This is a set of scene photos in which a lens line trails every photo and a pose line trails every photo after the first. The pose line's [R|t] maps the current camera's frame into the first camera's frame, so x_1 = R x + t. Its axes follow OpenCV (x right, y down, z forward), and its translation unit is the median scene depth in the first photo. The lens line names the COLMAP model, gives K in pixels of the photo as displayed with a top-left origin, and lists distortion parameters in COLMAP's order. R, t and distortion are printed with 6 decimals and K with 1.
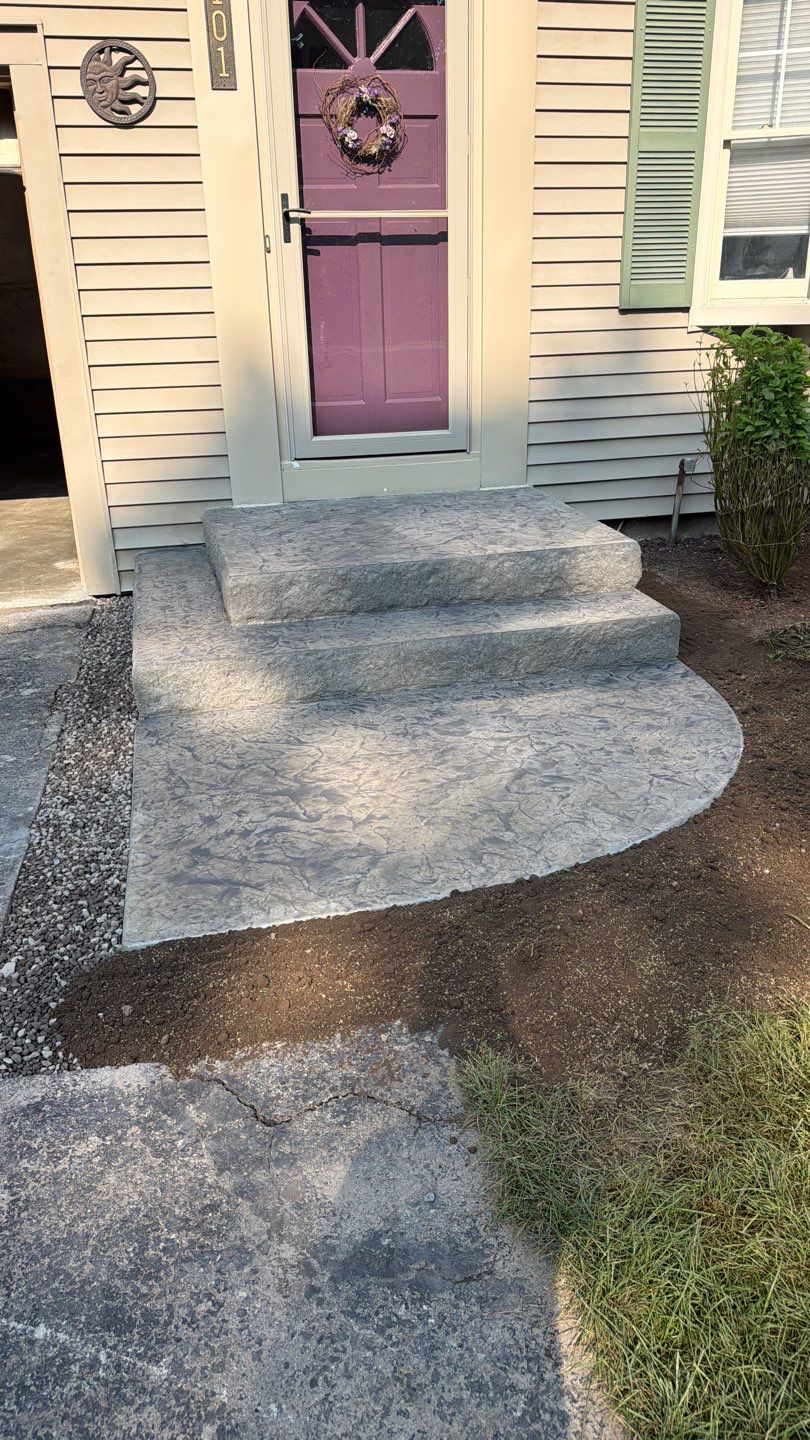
lens RADIAL K [[1024.1, 0, 405.0], [0, 1024.1, 720.0], [0, 0, 1]] dist [0.125966, -0.184447]
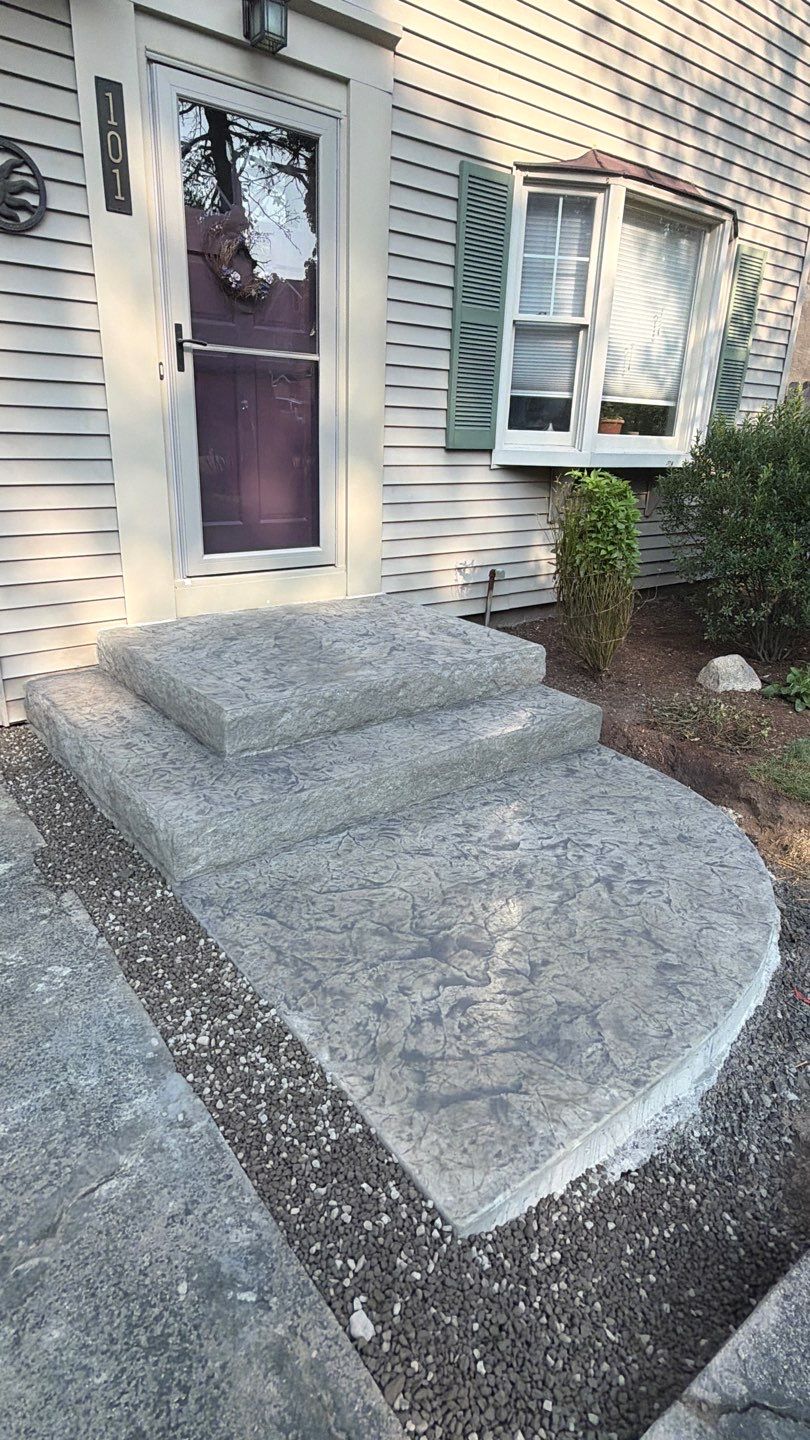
lens RADIAL K [[791.4, 0, 405.0], [0, 791.4, 720.0], [0, 0, 1]] dist [-0.004670, -0.001303]
pose [[0.903931, -0.097668, 0.416378, -0.327801], [0.110851, 0.993809, -0.007536, -0.108027], [-0.413064, 0.052967, 0.909161, 0.275529]]
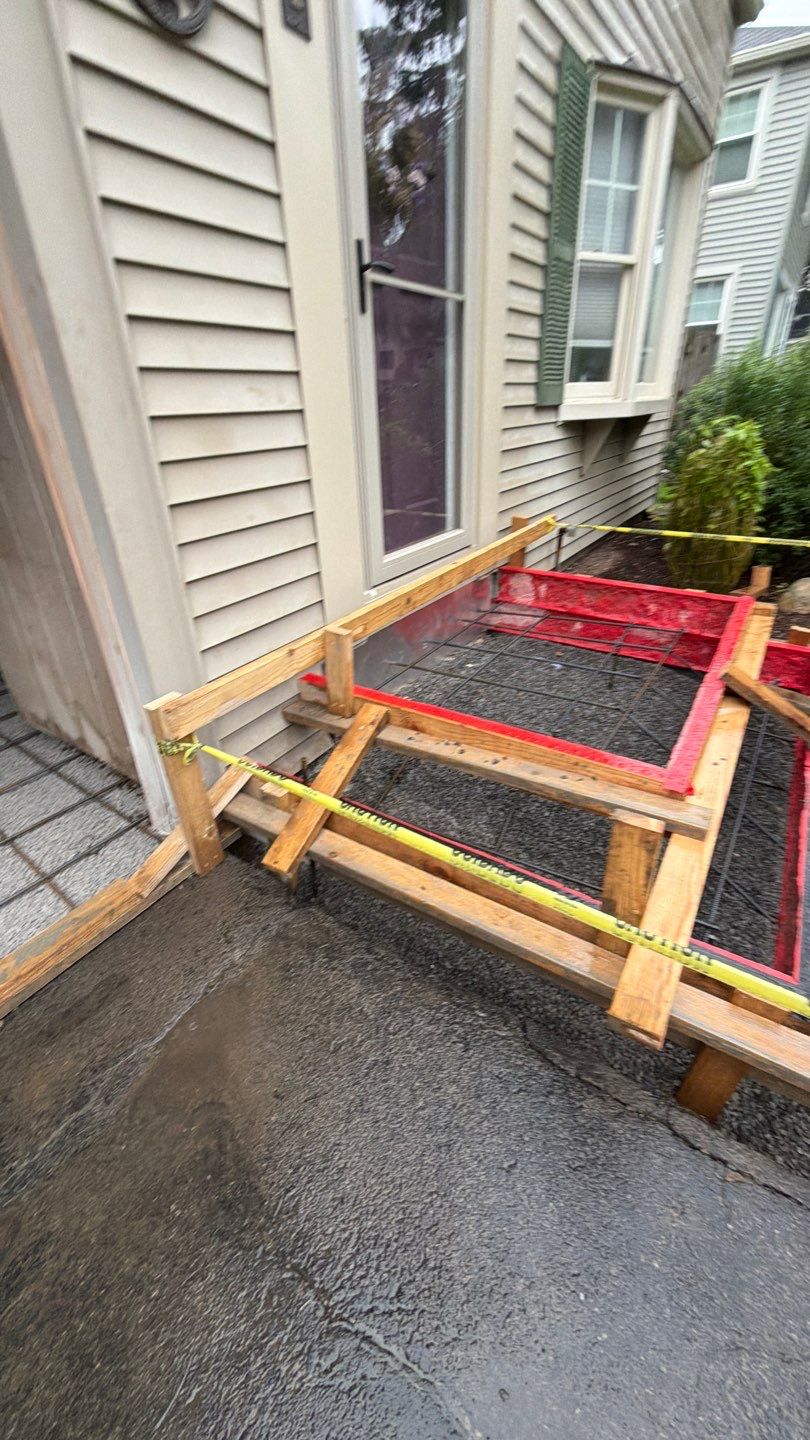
lens RADIAL K [[573.0, 0, 405.0], [0, 573.0, 720.0], [0, 0, 1]] dist [-0.001715, -0.000401]
pose [[0.714193, -0.340584, 0.611498, -0.542741], [0.277196, 0.939830, 0.199705, -0.308770], [-0.642721, 0.026877, 0.765629, 0.813490]]
